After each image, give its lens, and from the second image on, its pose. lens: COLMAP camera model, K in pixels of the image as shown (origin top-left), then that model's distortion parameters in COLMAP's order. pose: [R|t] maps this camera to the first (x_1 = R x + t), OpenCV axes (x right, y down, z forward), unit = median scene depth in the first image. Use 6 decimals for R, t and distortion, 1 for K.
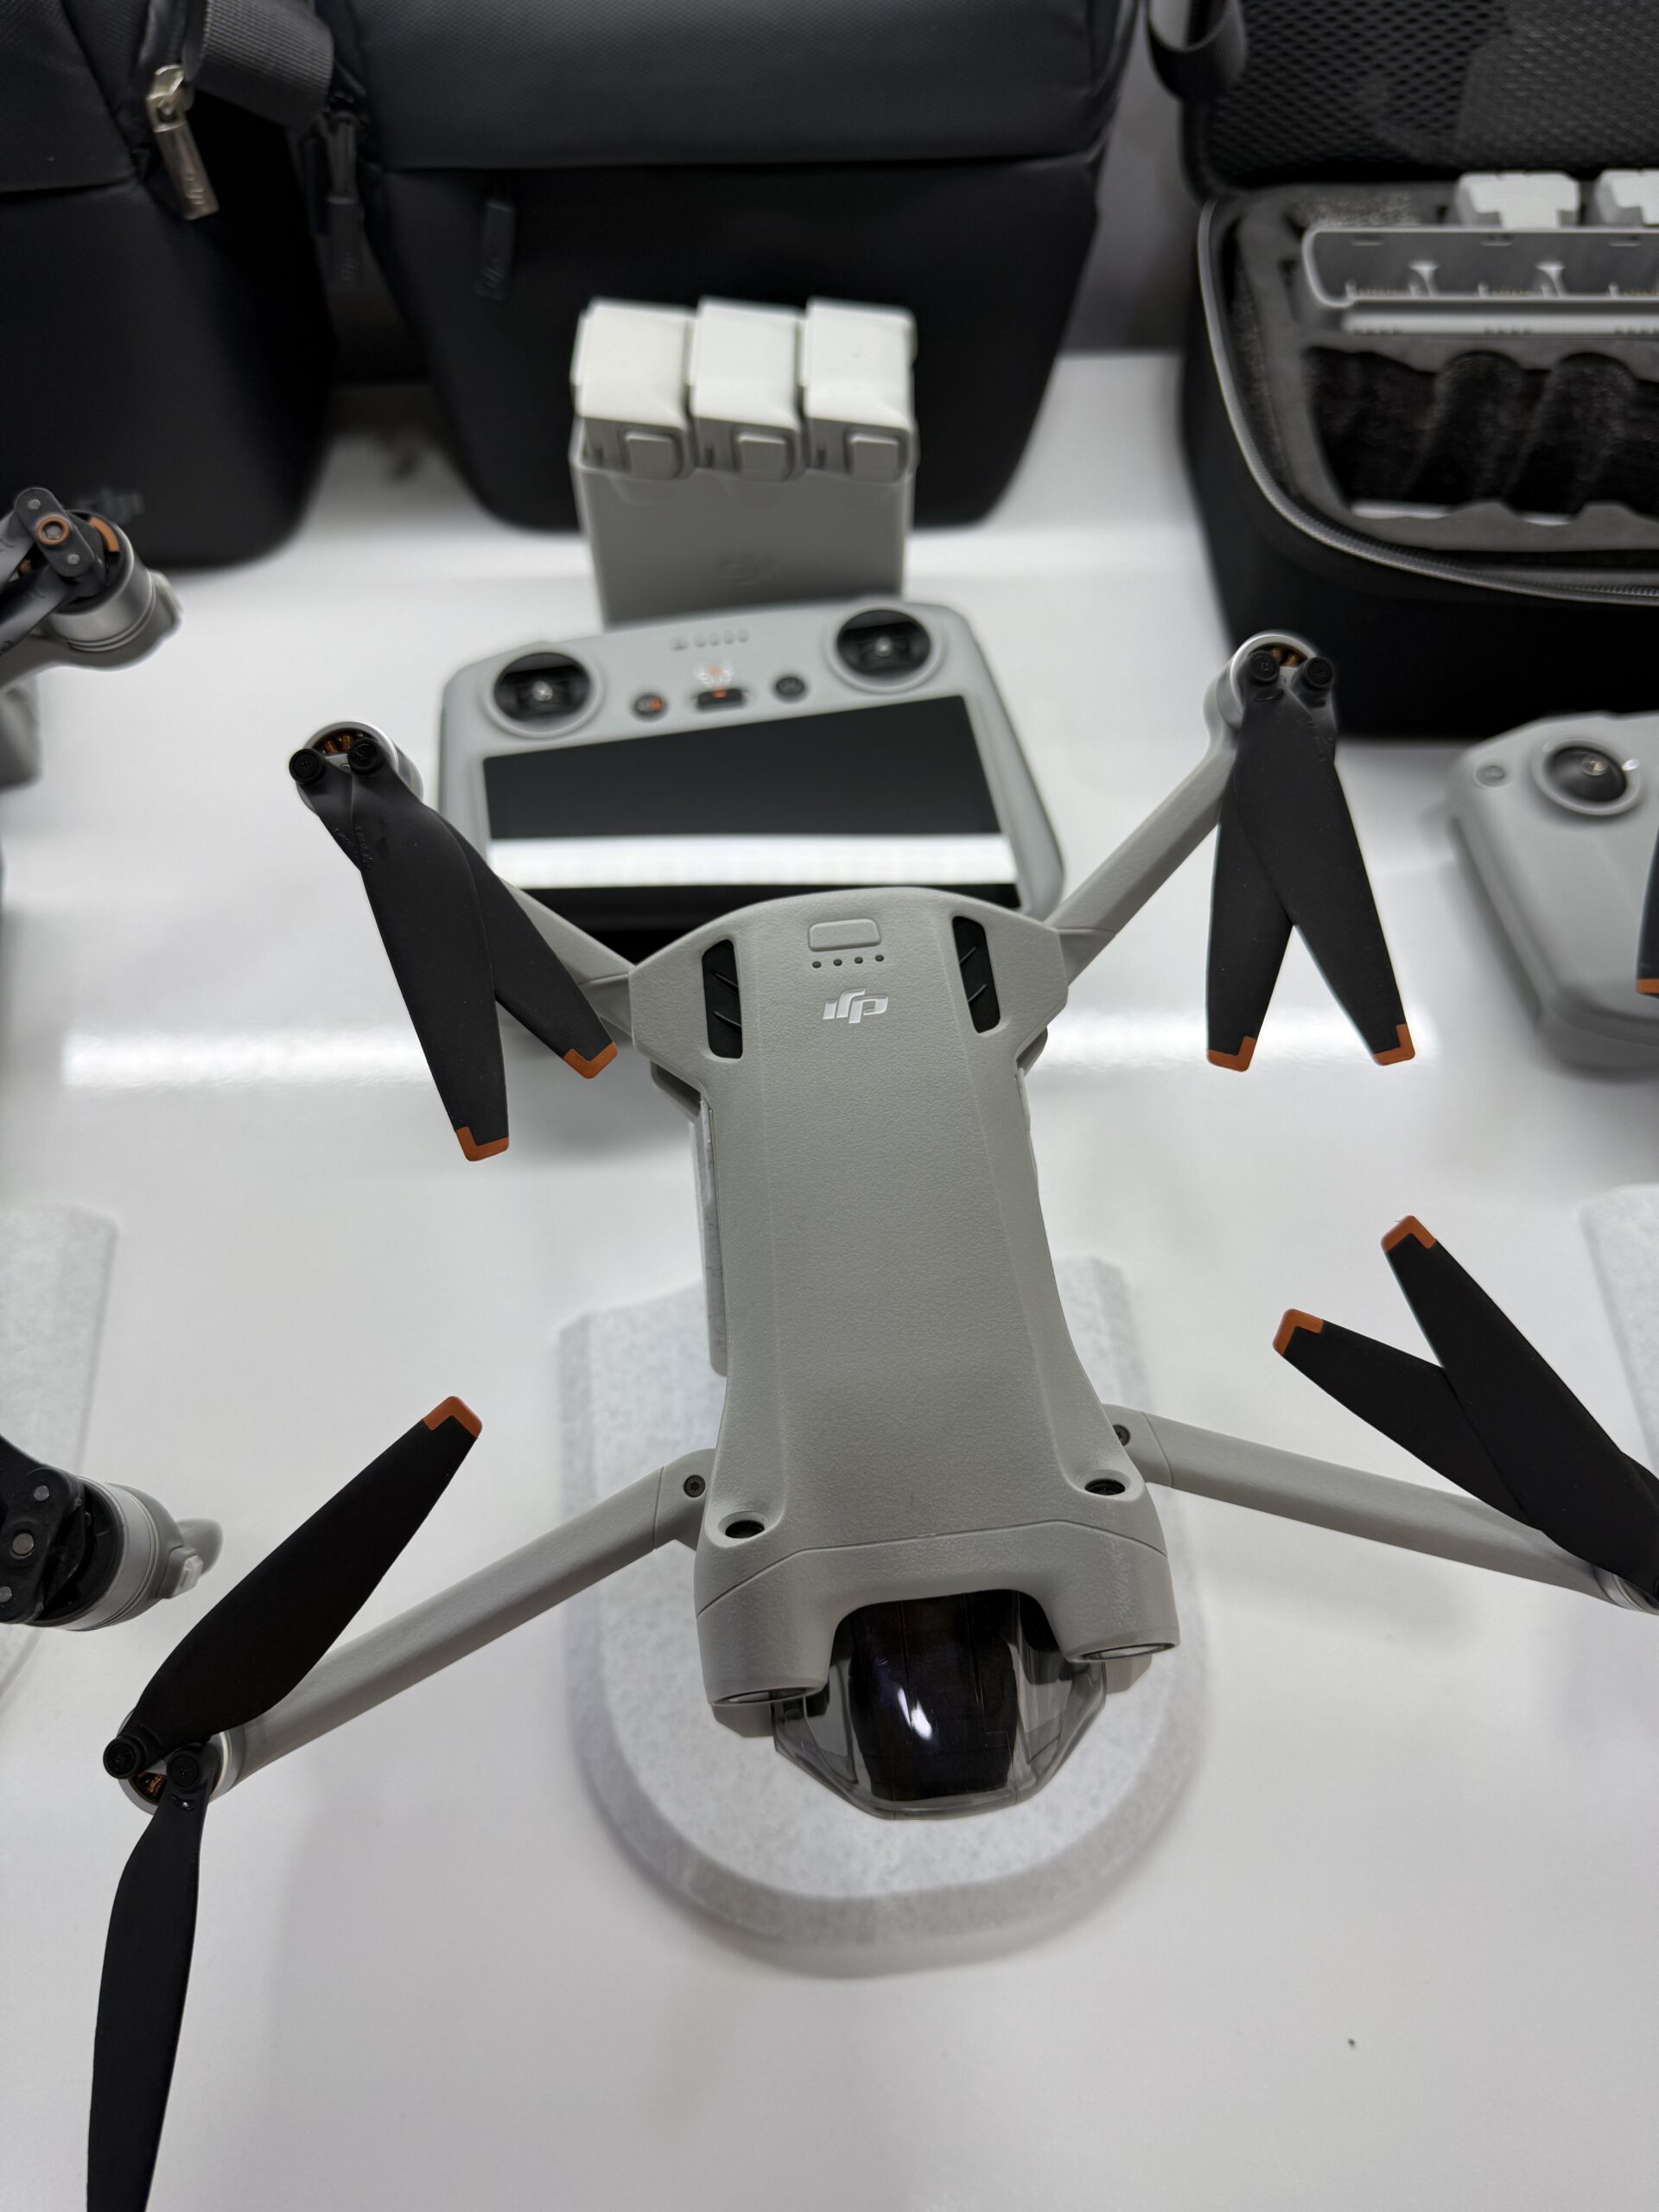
lens RADIAL K [[1657.7, 0, 840.2], [0, 1657.7, 1116.7], [0, 0, 1]] dist [-0.027571, 0.002370]
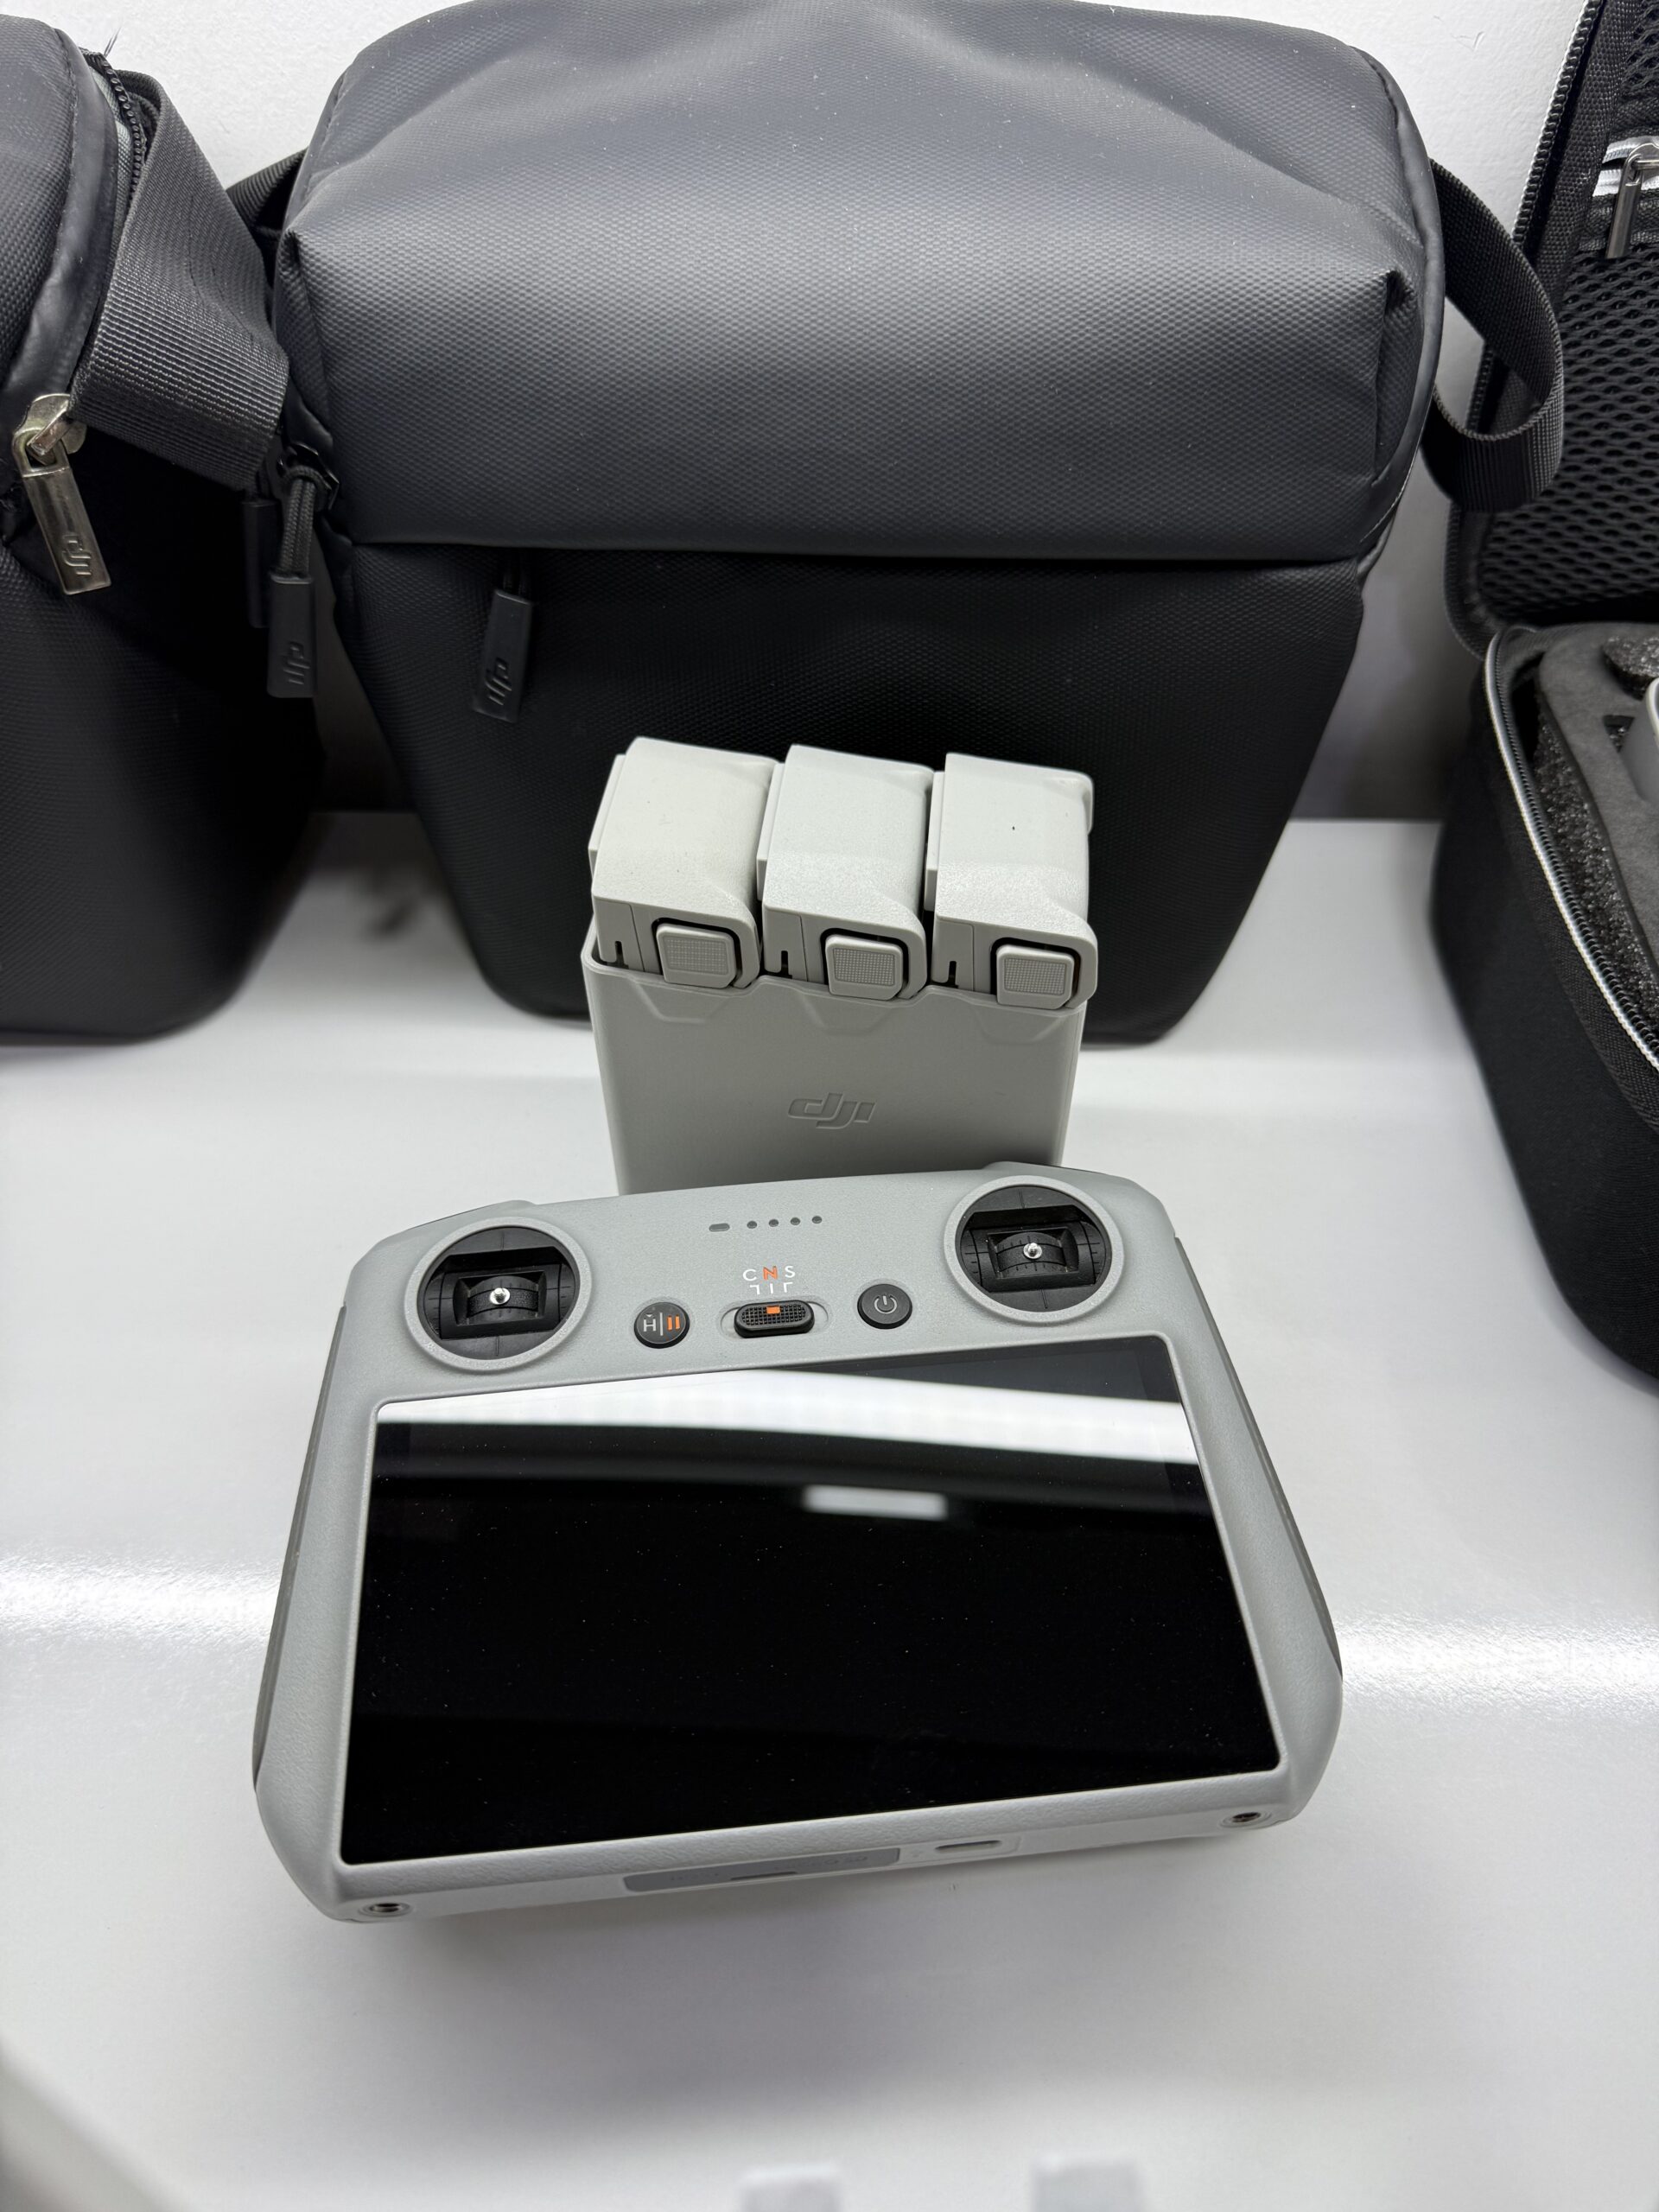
lens RADIAL K [[1628.3, 0, 843.0], [0, 1628.3, 1106.1], [0, 0, 1]] dist [0.008337, -0.033773]
pose [[0.996182, 0.057958, -0.065290, -0.009664], [-0.070827, 0.973765, -0.216254, -0.203963], [0.051043, 0.220052, 0.974152, 0.378059]]
